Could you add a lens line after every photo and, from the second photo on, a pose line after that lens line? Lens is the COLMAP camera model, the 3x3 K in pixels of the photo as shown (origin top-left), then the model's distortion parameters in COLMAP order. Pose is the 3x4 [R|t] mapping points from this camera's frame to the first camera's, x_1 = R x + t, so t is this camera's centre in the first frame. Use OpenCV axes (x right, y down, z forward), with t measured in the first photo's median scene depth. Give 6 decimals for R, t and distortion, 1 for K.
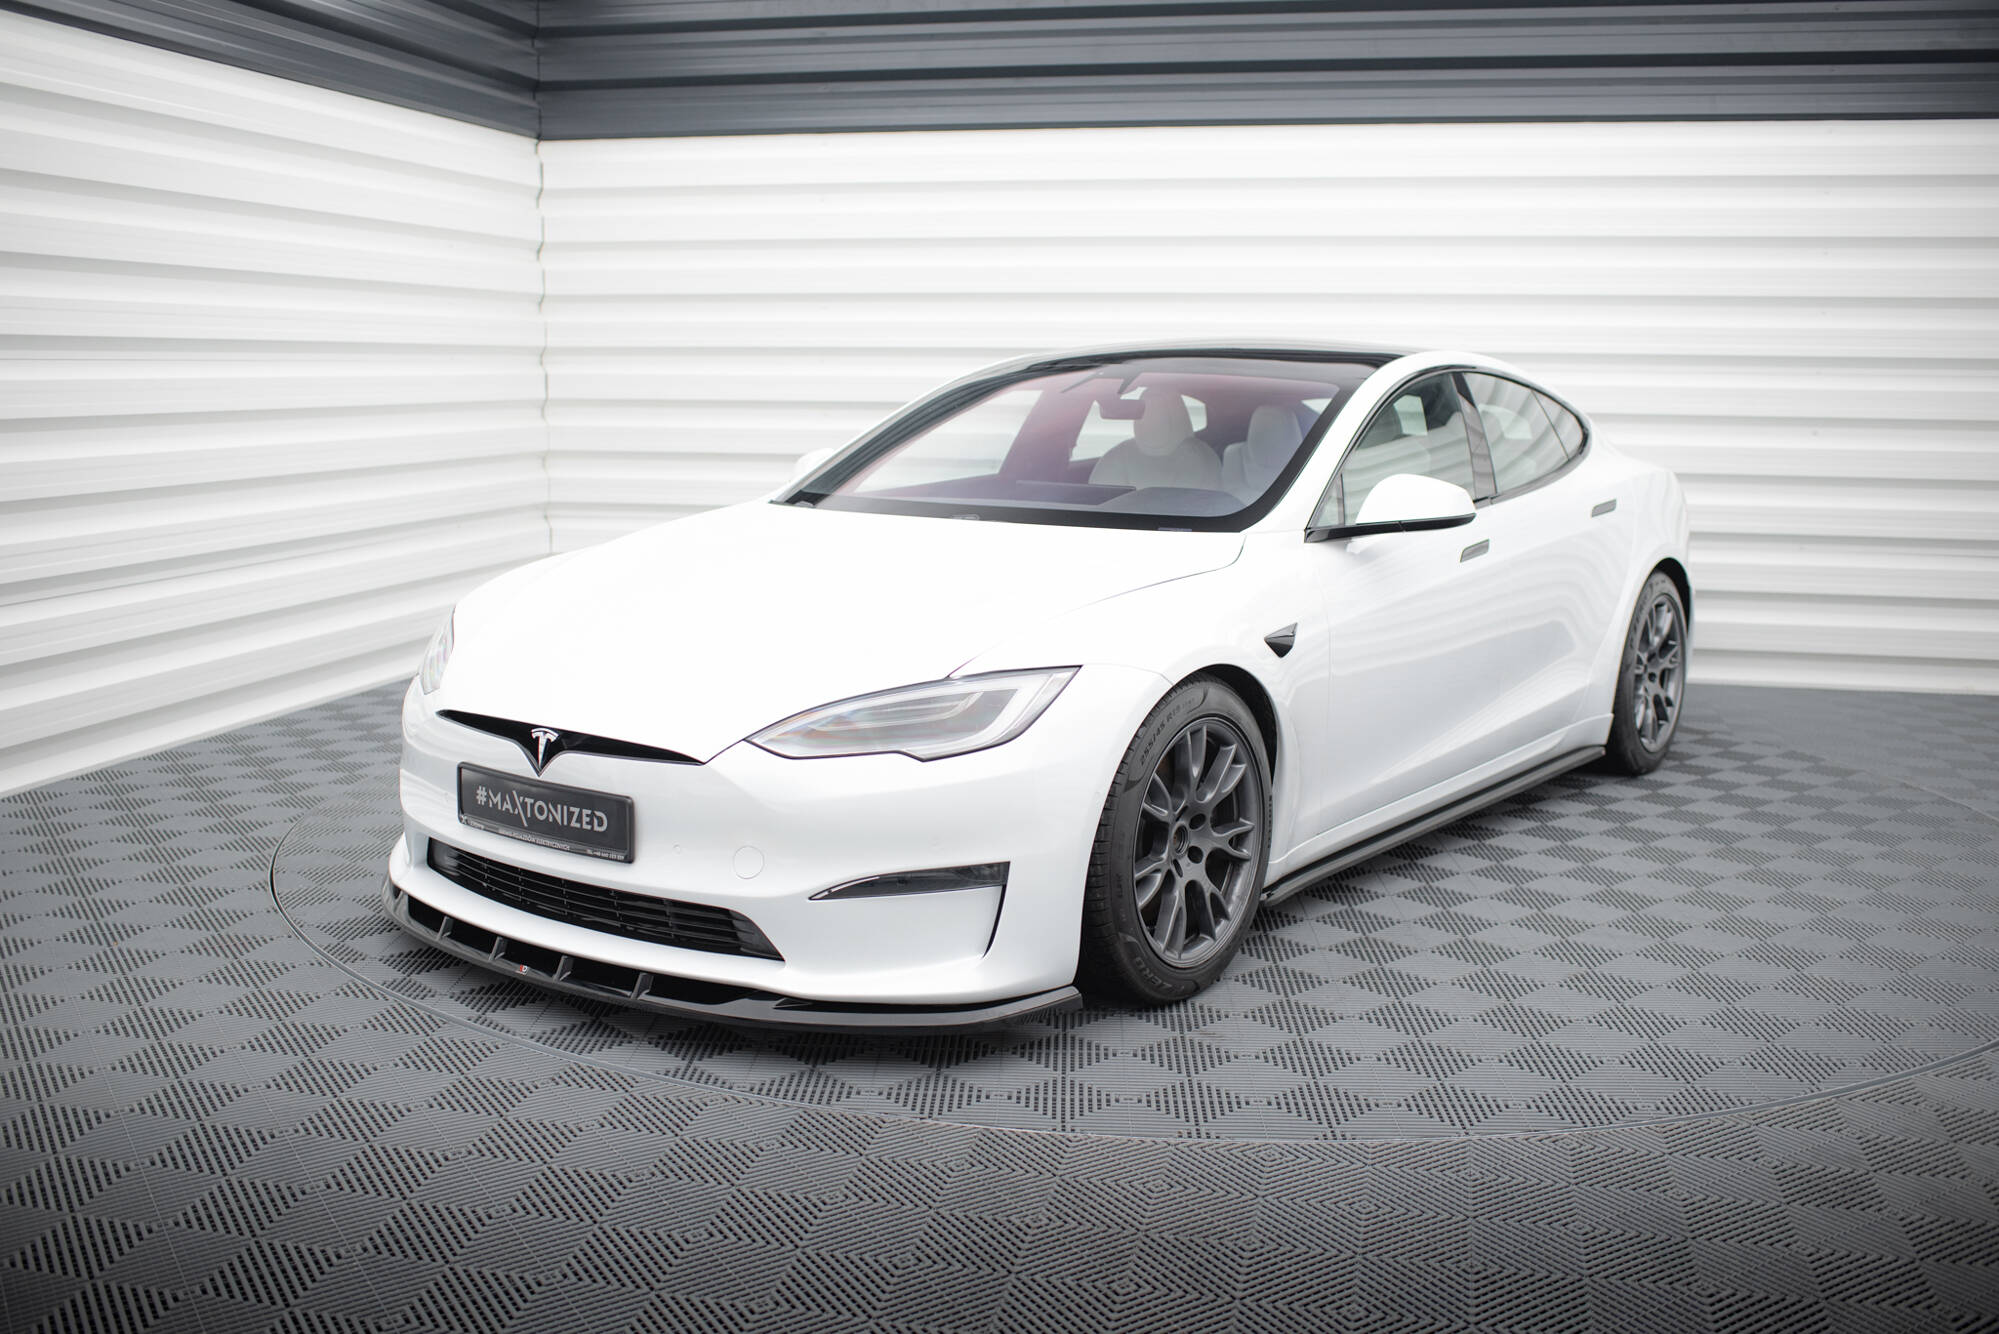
lens RADIAL K [[1966.1, 0, 981.2], [0, 1966.1, 657.0], [0, 0, 1]] dist [-0.053685, 0.000000]
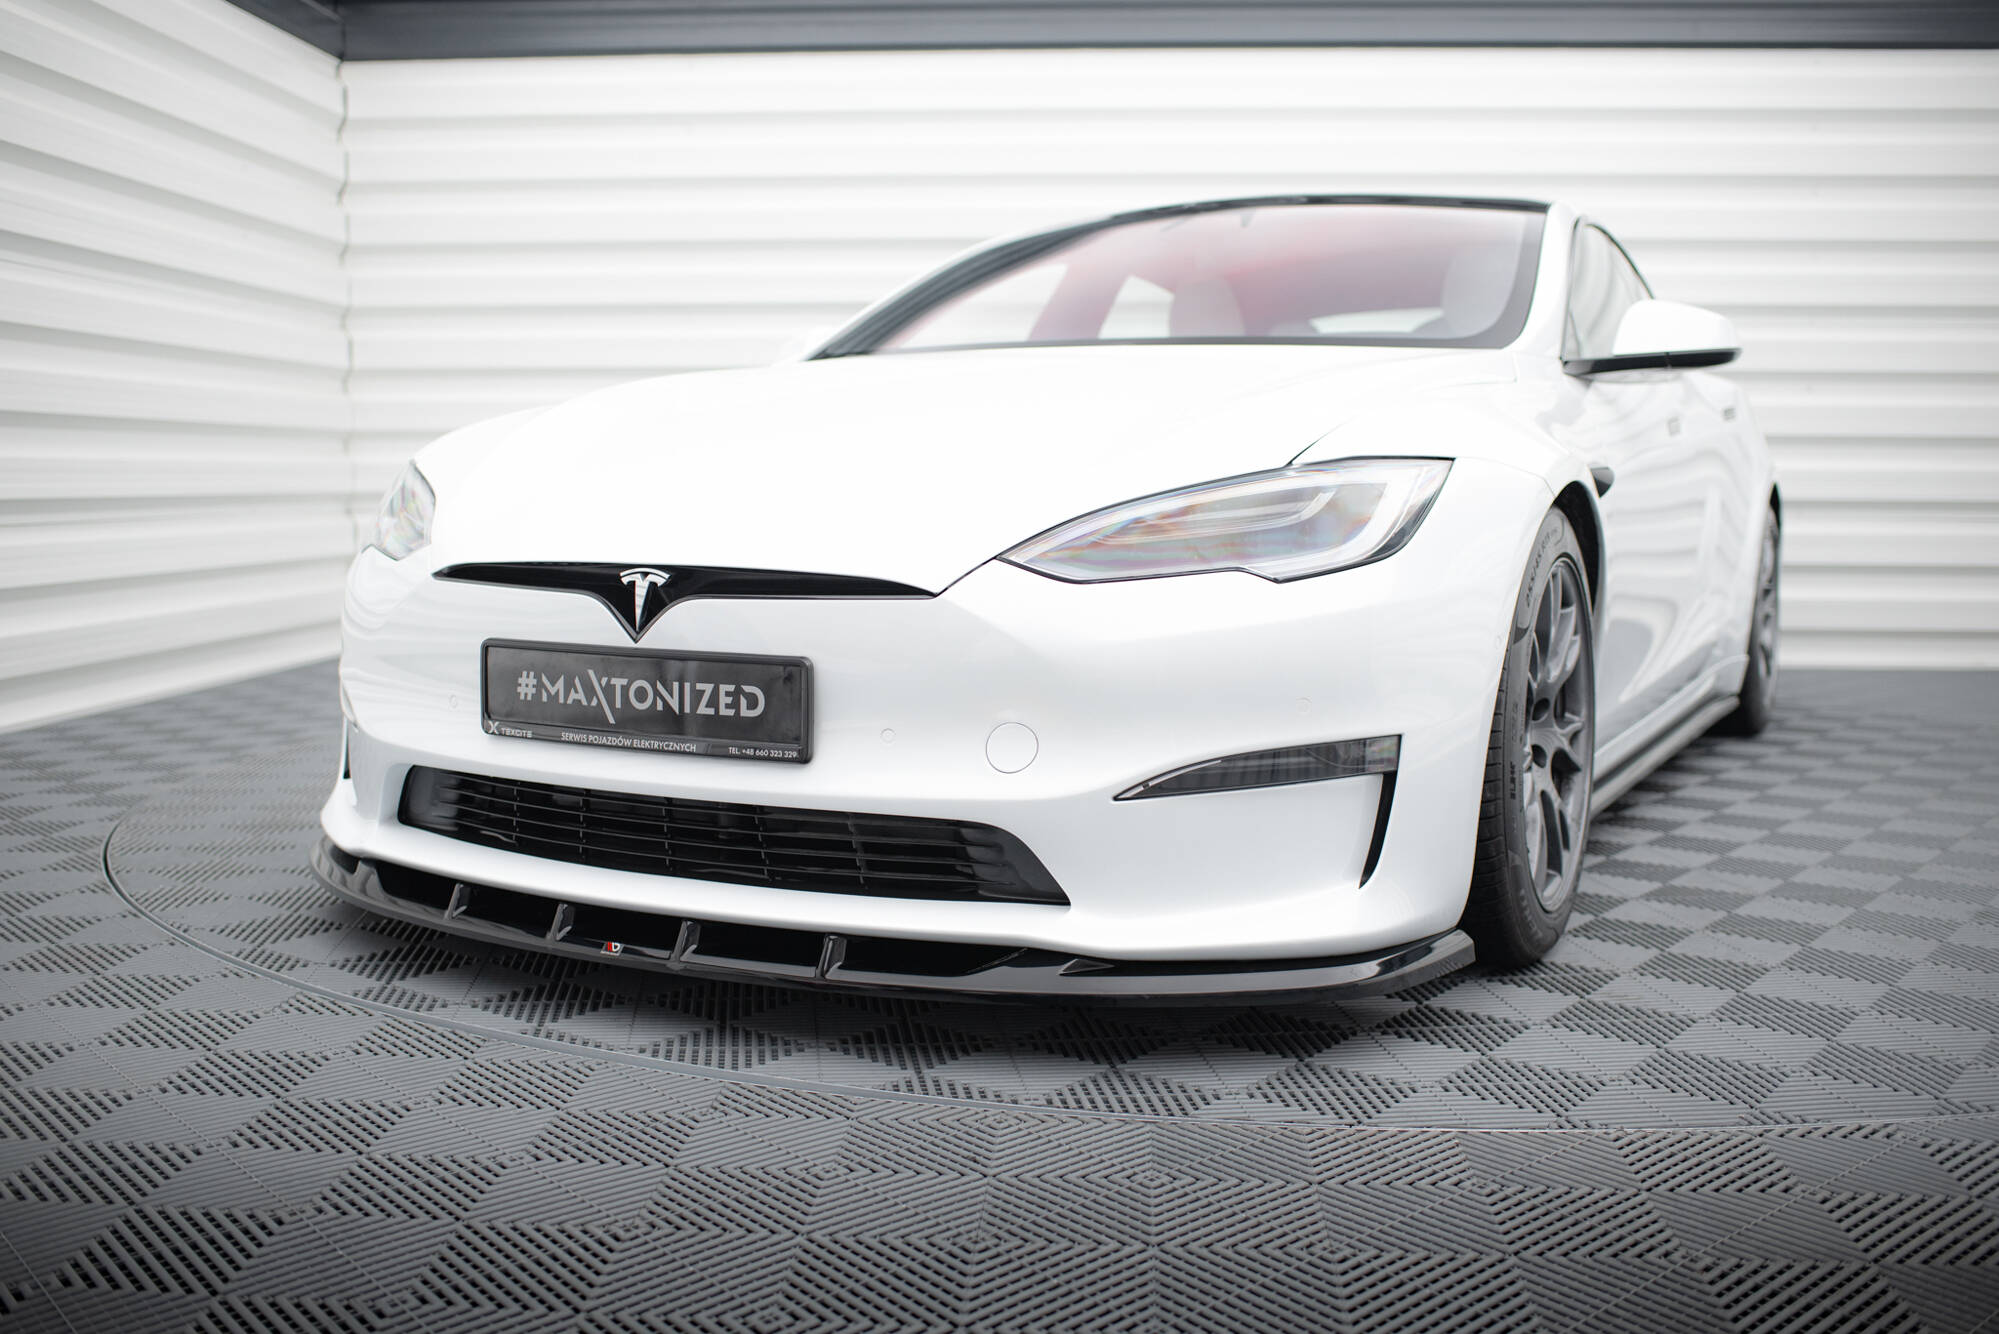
lens RADIAL K [[1966.1, 0, 1003.6], [0, 1966.1, 645.5], [0, 0, 1]] dist [-0.053685, 0.000000]
pose [[0.985745, -0.018171, 0.167260, -0.215471], [0.028445, 0.997838, -0.059239, 0.103738], [-0.165822, 0.063153, 0.984132, 0.350054]]
